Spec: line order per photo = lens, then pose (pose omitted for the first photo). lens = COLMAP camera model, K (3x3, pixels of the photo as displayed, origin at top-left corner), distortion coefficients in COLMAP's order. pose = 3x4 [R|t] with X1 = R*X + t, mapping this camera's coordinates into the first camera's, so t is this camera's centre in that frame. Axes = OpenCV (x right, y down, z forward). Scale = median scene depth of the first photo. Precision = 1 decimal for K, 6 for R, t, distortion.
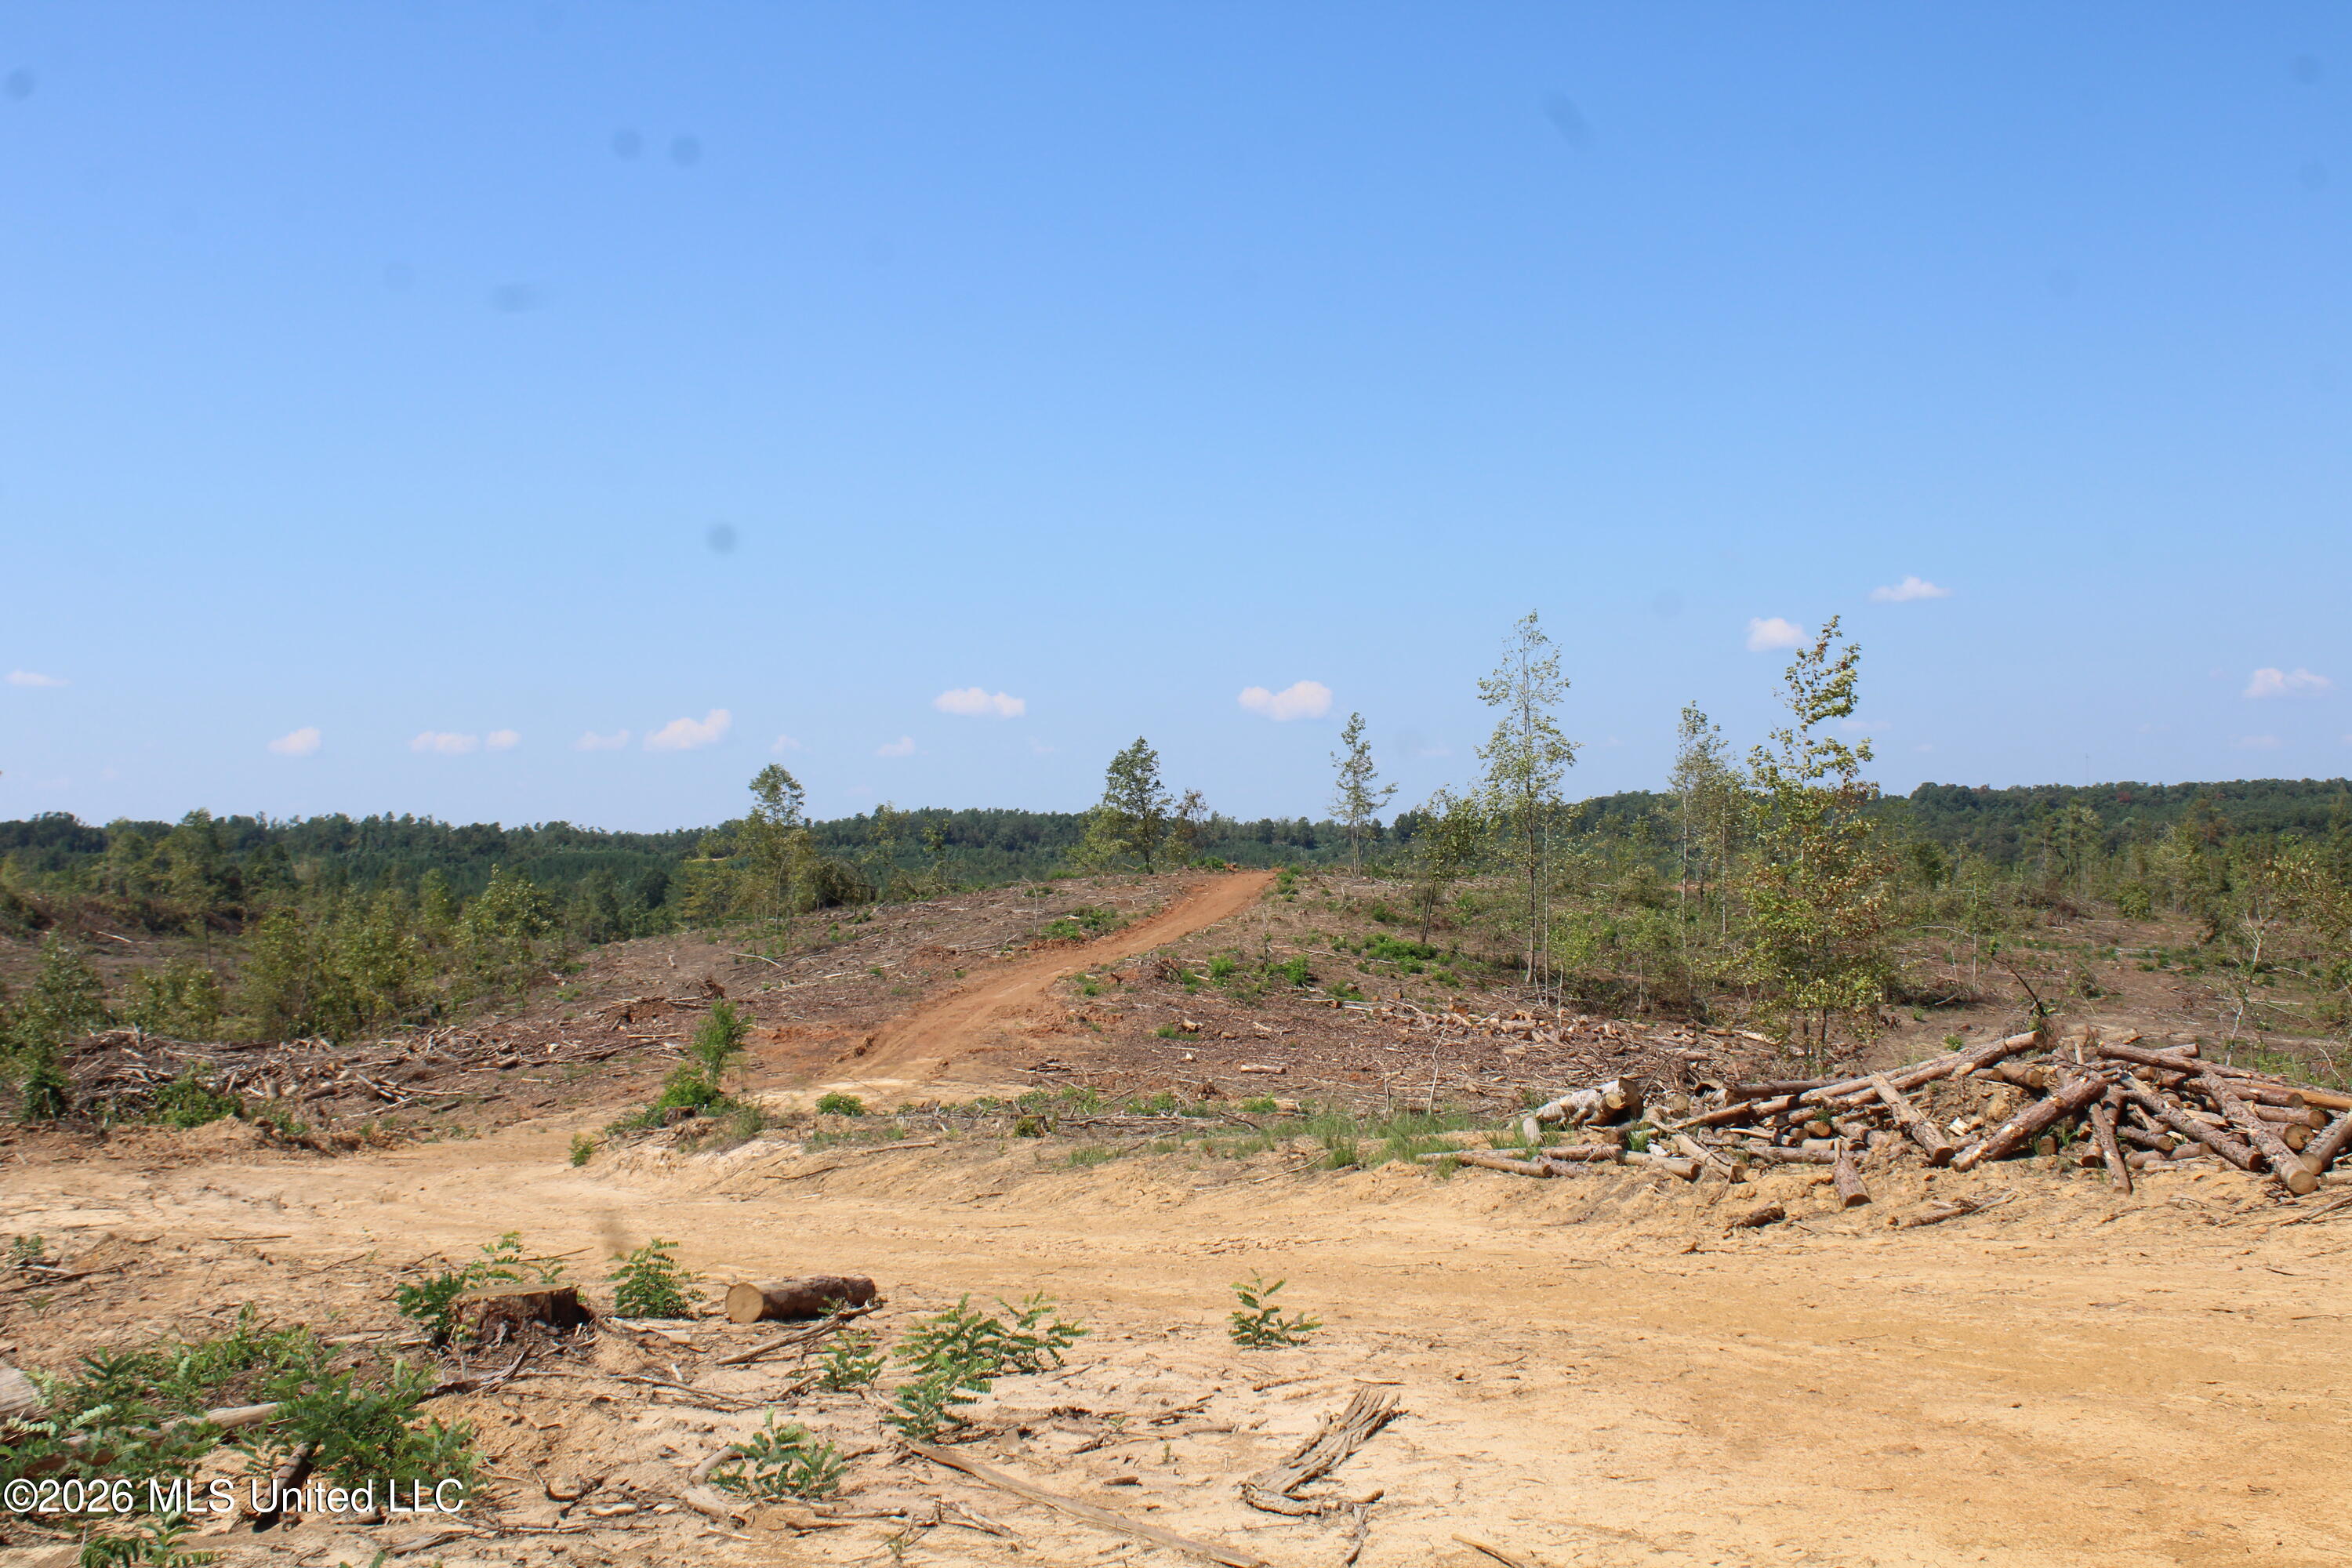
lens RADIAL K [[2581.9, 0, 1175.2], [0, 2581.9, 786.9], [0, 0, 1]] dist [-0.066922, 0.000000]
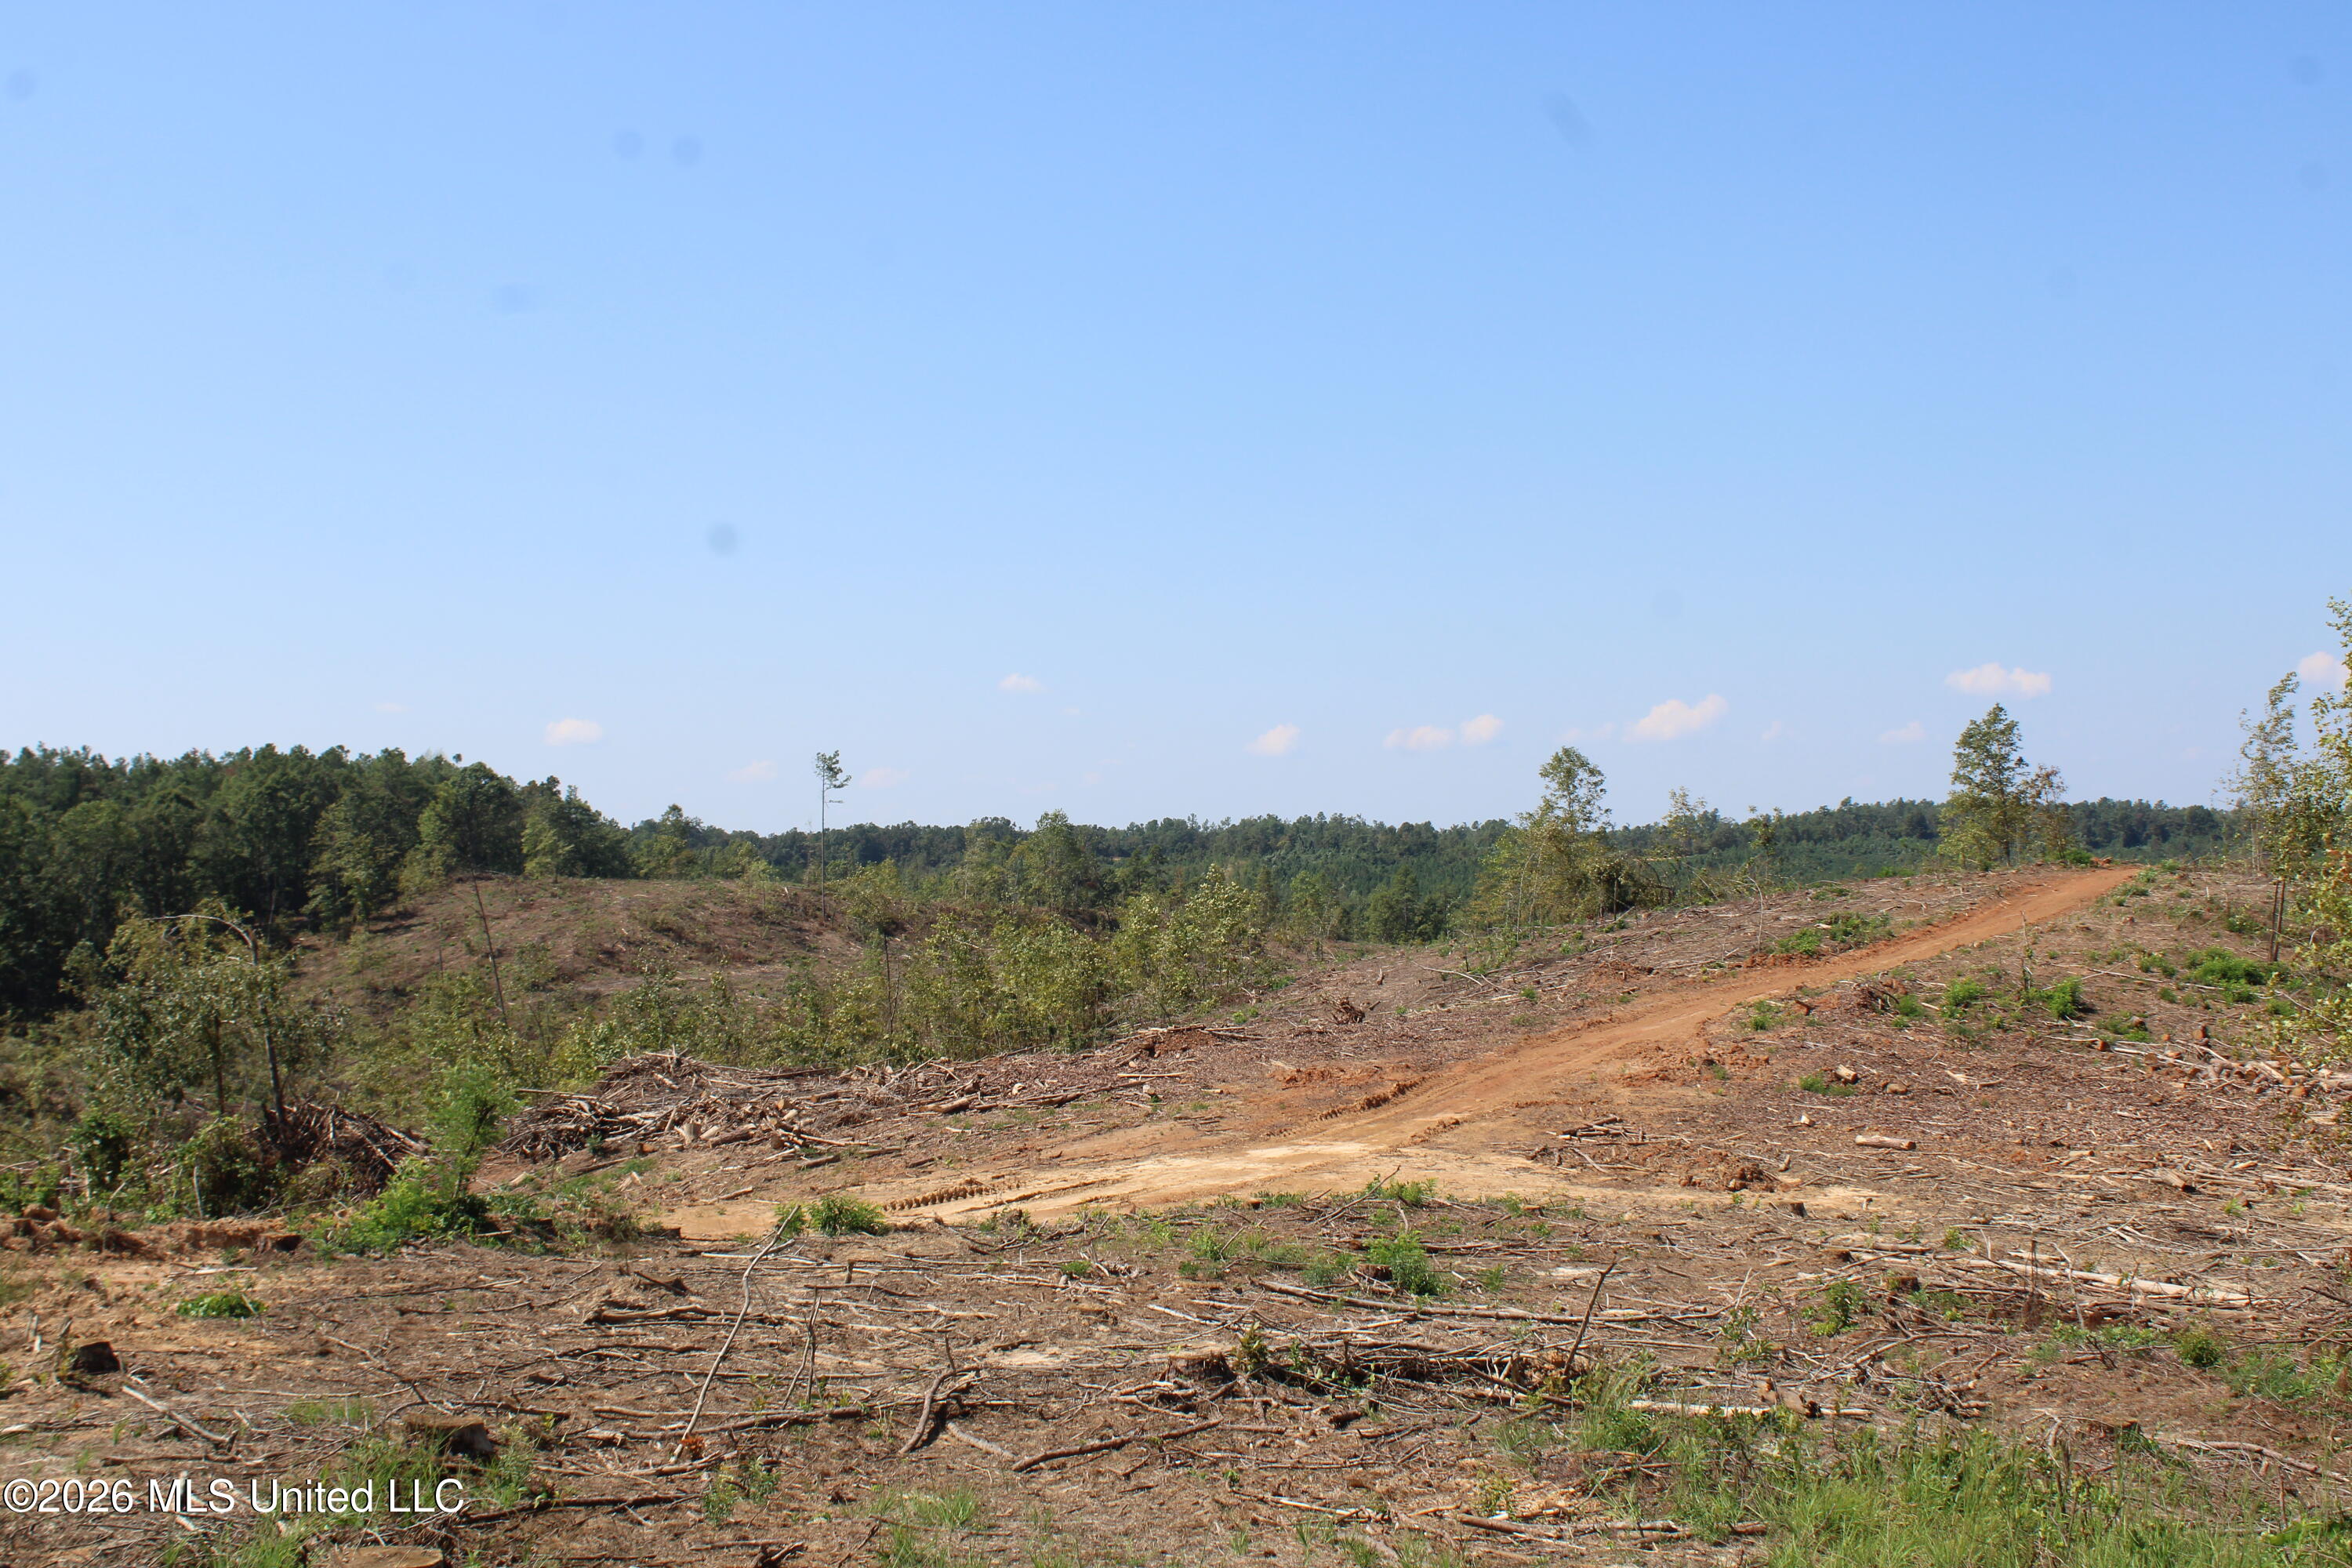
lens RADIAL K [[2750.4, 0, 1176.3], [0, 2750.4, 782.8], [0, 0, 1]] dist [-0.100341, 0.000000]
pose [[0.926604, -0.016639, -0.375670, 0.066971], [0.016617, 0.999856, -0.003299, 0.004088], [0.375671, -0.003186, 0.926748, 0.105262]]
